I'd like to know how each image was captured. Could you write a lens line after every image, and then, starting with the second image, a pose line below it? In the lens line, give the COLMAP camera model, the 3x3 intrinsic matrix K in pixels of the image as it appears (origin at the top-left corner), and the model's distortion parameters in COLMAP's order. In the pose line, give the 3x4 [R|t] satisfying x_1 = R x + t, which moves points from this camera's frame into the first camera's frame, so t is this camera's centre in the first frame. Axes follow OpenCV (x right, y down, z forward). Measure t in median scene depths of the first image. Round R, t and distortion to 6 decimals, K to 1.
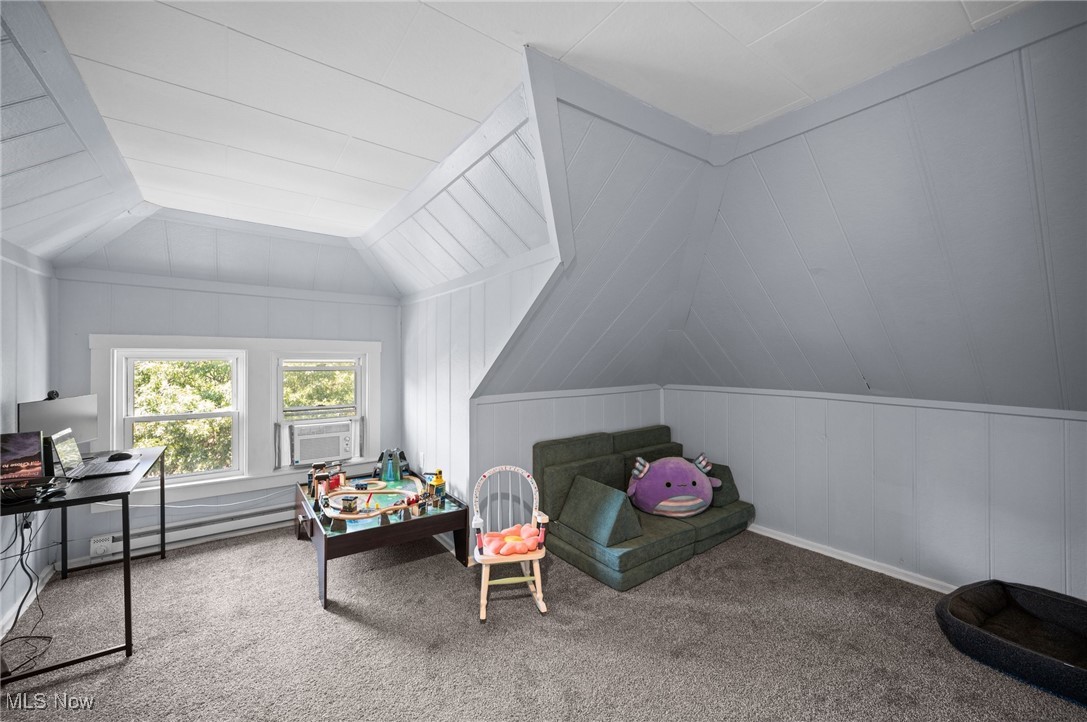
lens RADIAL K [[429.5, 0, 546.9], [0, 429.5, 362.7], [0, 0, 1]] dist [0.001013, 0.000285]
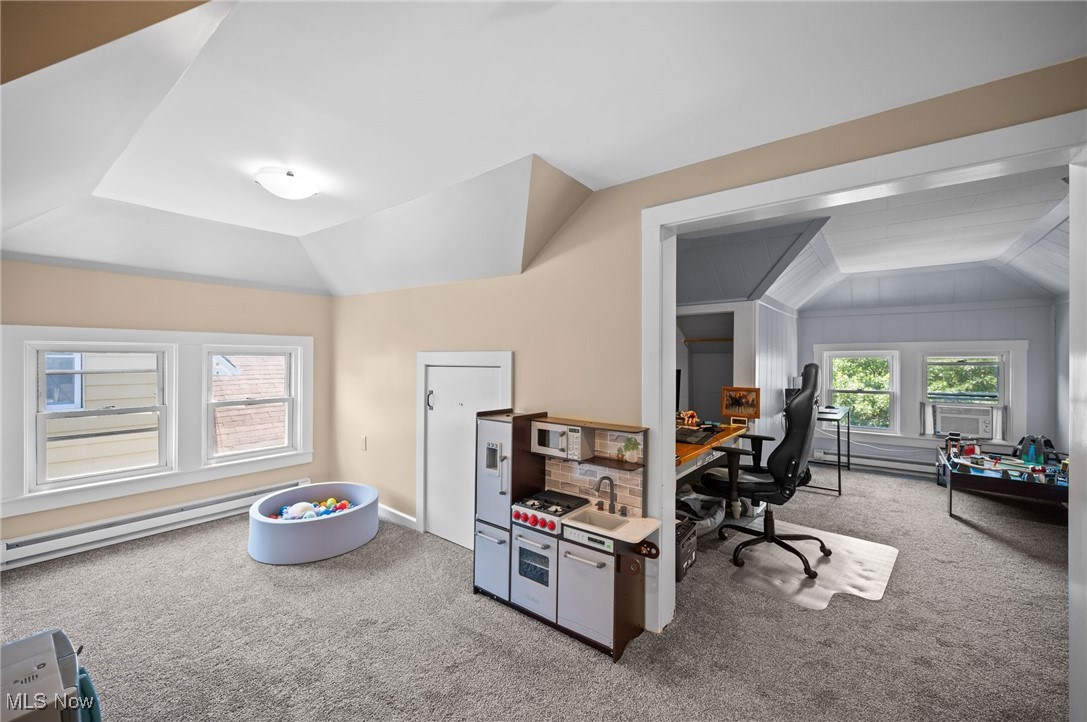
lens RADIAL K [[429.5, 0, 548.3], [0, 429.5, 359.5], [0, 0, 1]] dist [0.001013, 0.000285]
pose [[0.264422, 0.002710, -0.964403, 0.390256], [0.000022, 0.999996, 0.002816, -0.002298], [0.964407, -0.000766, 0.264421, -0.531813]]
